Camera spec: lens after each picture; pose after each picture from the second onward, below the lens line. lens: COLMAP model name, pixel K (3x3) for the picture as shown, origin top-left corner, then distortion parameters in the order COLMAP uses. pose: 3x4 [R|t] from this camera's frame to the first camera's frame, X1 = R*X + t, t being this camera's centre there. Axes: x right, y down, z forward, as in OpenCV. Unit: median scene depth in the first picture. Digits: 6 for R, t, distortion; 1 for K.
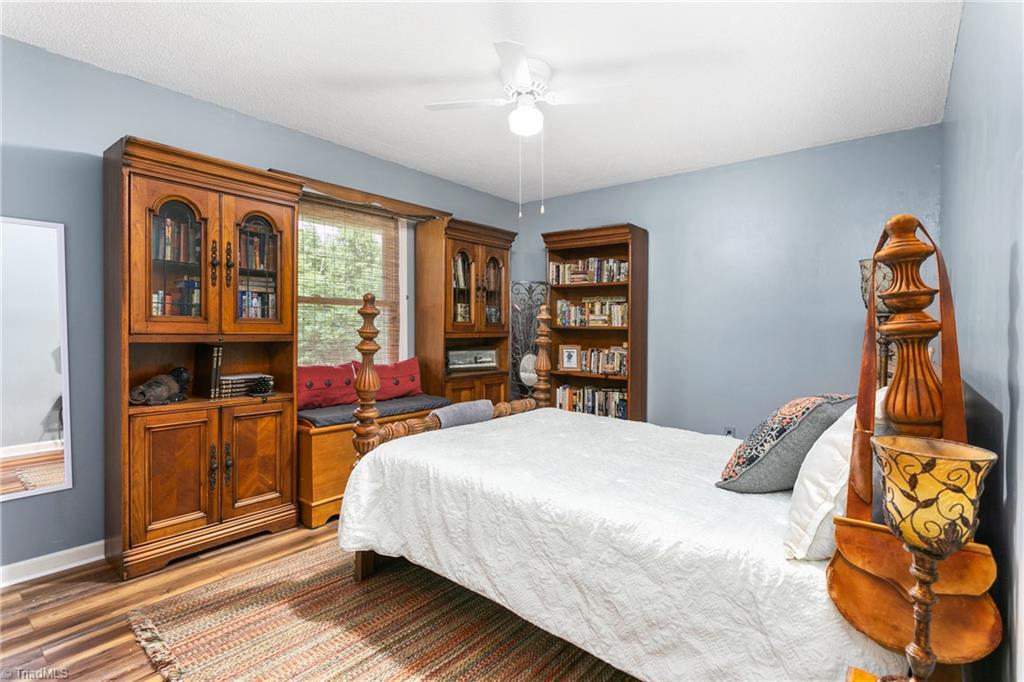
lens RADIAL K [[493.4, 0, 509.2], [0, 493.4, 336.7], [0, 0, 1]] dist [0.001446, 0.000311]
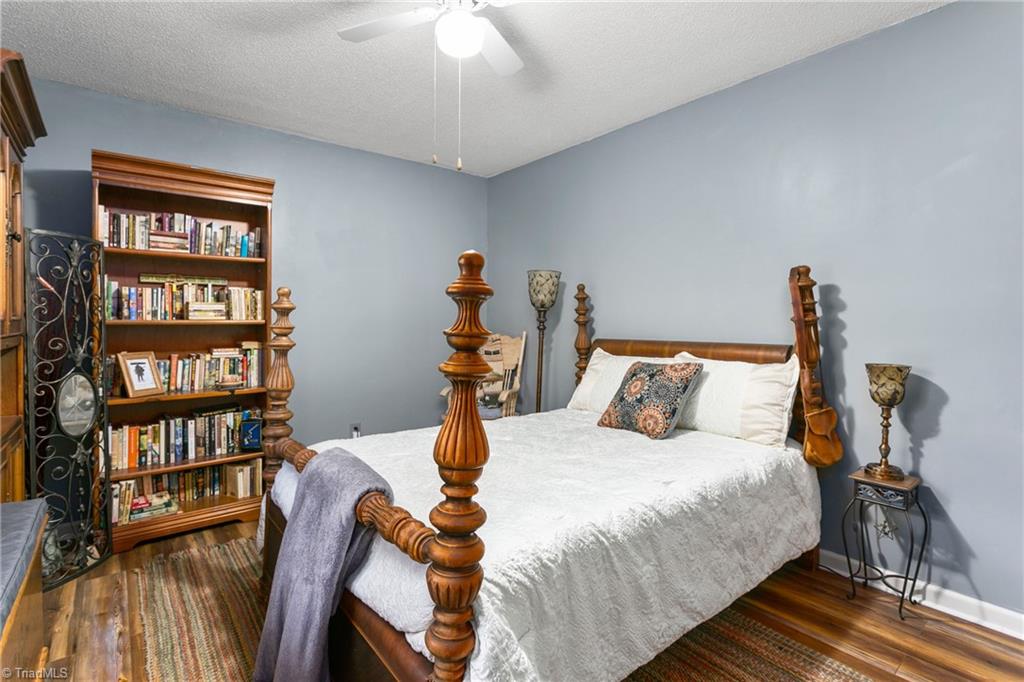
lens RADIAL K [[493.4, 0, 509.2], [0, 493.4, 336.7], [0, 0, 1]] dist [0.001446, 0.000311]
pose [[0.139343, -0.036229, 0.989581, -0.413733], [0.015545, 0.999287, 0.034396, -0.015668], [-0.990122, 0.010591, 0.139807, 0.482794]]
